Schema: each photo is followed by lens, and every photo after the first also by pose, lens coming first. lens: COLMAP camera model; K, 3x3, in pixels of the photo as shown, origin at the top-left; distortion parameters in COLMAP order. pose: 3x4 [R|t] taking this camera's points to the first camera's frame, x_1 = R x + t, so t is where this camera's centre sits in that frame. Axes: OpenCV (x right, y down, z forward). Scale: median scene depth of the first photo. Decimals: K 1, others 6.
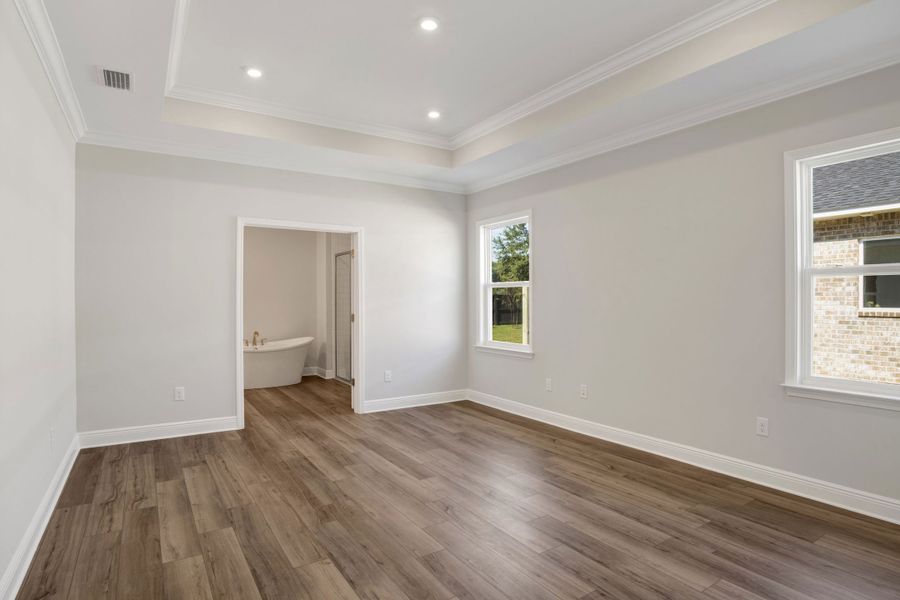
lens RADIAL K [[492.7, 0, 445.3], [0, 492.7, 296.6], [0, 0, 1]] dist [-0.054756, 0.026532]
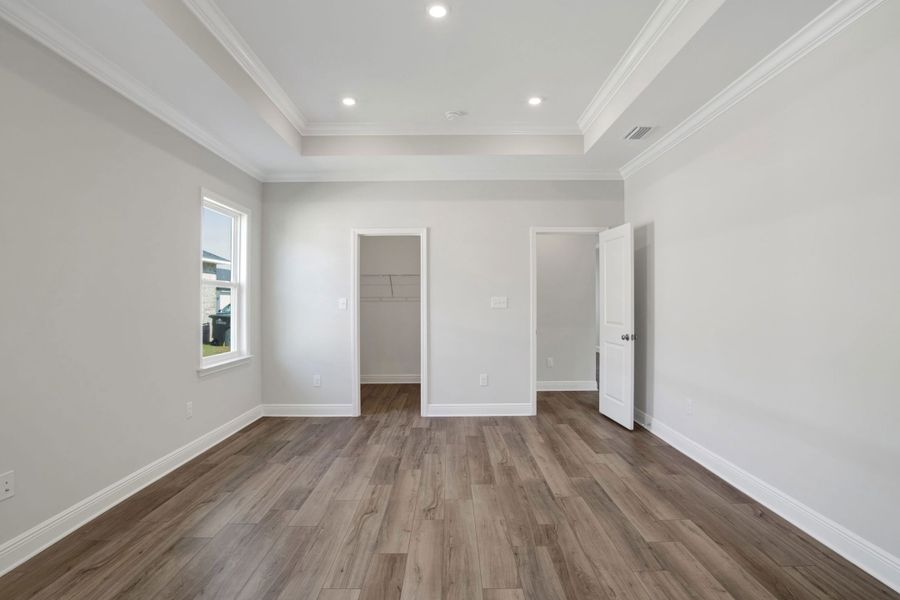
lens RADIAL K [[492.7, 0, 445.3], [0, 492.7, 296.6], [0, 0, 1]] dist [-0.054756, 0.026532]
pose [[-0.846090, 0.010841, 0.532930, -0.588728], [0.000081, 0.999796, -0.020209, 0.017100], [-0.533040, -0.017056, -0.845918, 1.926520]]
